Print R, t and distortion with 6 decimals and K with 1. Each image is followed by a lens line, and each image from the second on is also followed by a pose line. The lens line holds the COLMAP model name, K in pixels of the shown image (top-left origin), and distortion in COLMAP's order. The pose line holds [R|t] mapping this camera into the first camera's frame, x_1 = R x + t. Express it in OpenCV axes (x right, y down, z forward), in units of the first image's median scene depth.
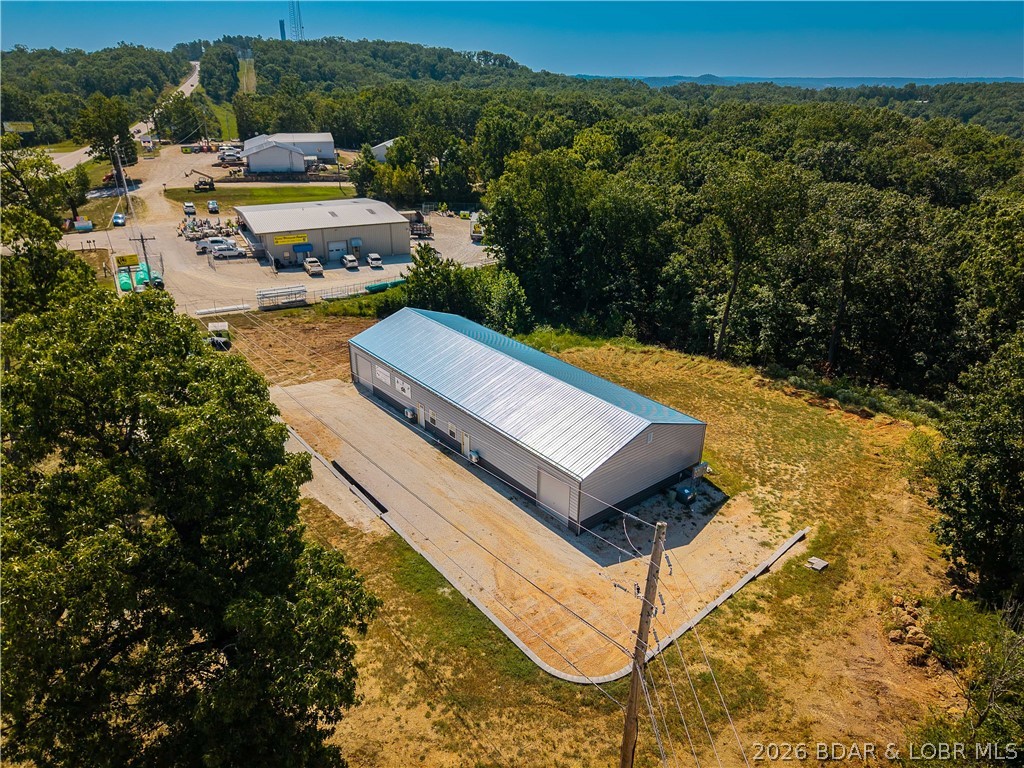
lens RADIAL K [[691.3, 0, 511.6], [0, 691.3, 380.1], [0, 0, 1]] dist [0.011865, -0.019367]
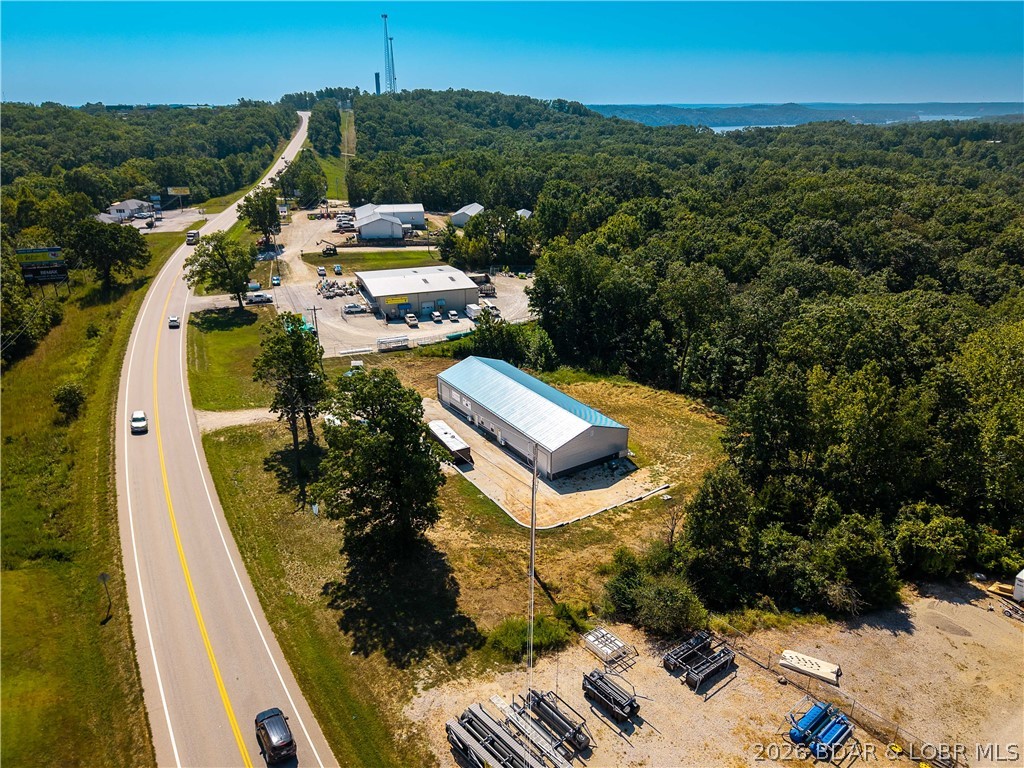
lens RADIAL K [[691.3, 0, 511.6], [0, 691.3, 380.1], [0, 0, 1]] dist [0.011865, -0.019367]
pose [[0.994125, 0.029114, -0.104251, 0.075913], [-0.032791, 0.998893, -0.033731, 0.003514], [0.103154, 0.036951, 0.993979, -0.408291]]
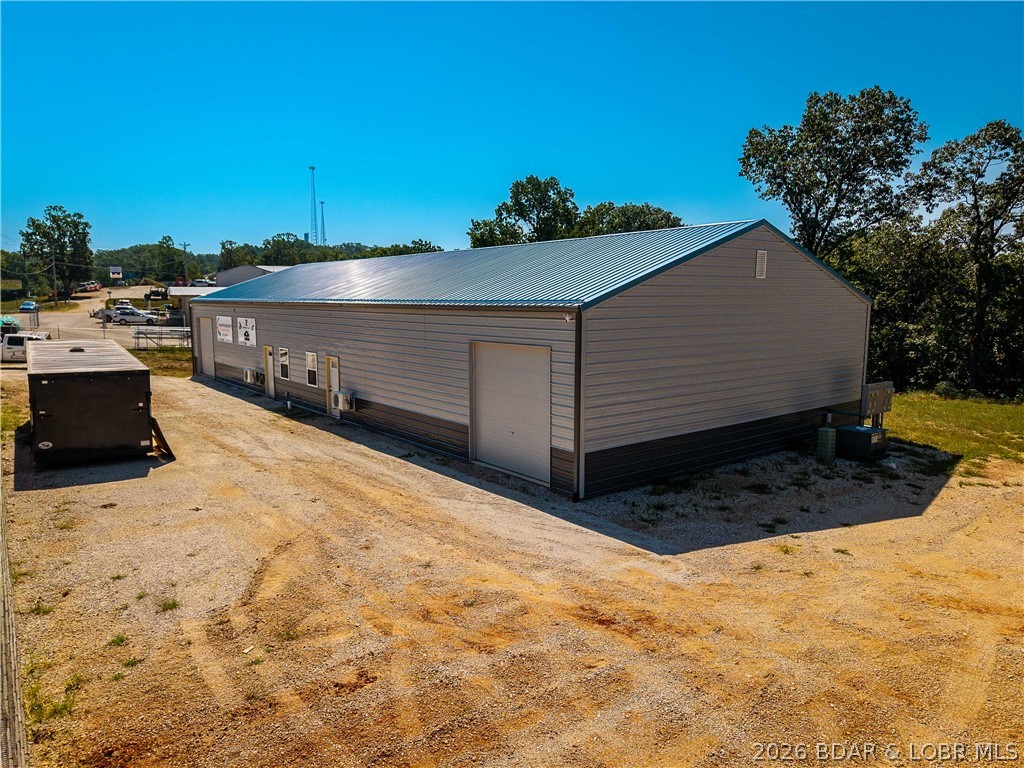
lens RADIAL K [[691.3, 0, 511.6], [0, 691.3, 380.1], [0, 0, 1]] dist [0.011865, -0.019367]
pose [[0.999897, -0.002526, -0.014114, 0.029273], [-0.001618, 0.958210, -0.286063, 0.111994], [0.014247, 0.286056, 0.958107, 0.284124]]
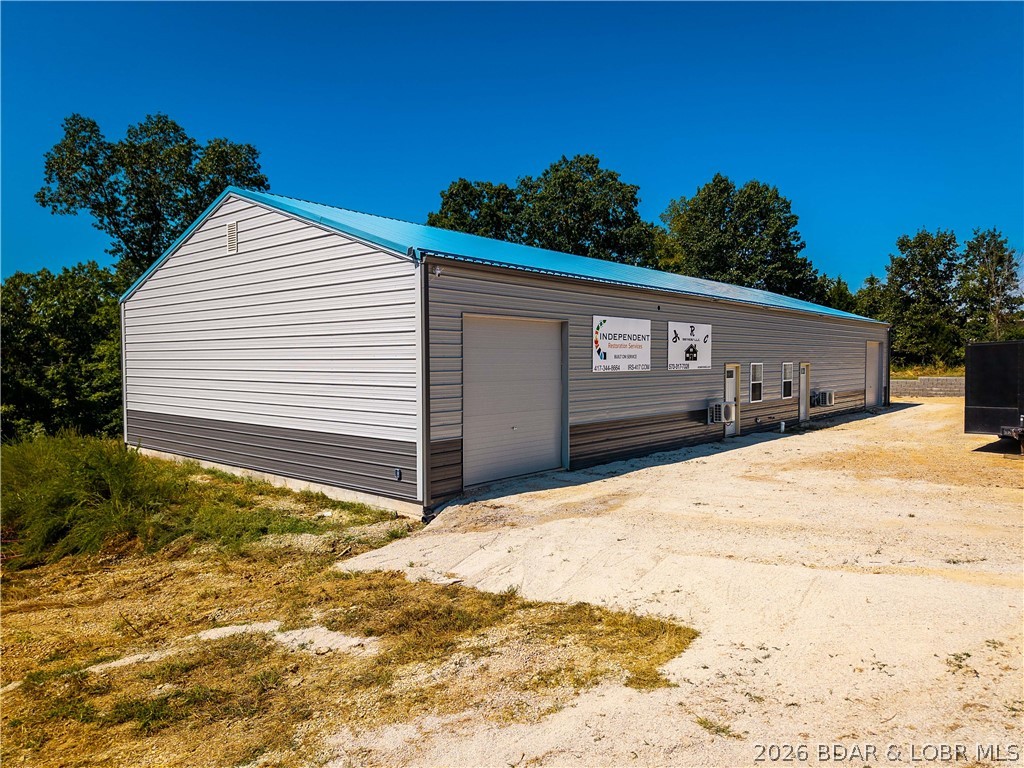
lens RADIAL K [[691.3, 0, 511.6], [0, 691.3, 380.1], [0, 0, 1]] dist [0.011865, -0.019367]
pose [[-0.175055, -0.029216, 0.984125, -0.260351], [0.393427, 0.914211, 0.097123, -0.021549], [-0.902536, 0.404183, -0.148543, 0.636206]]
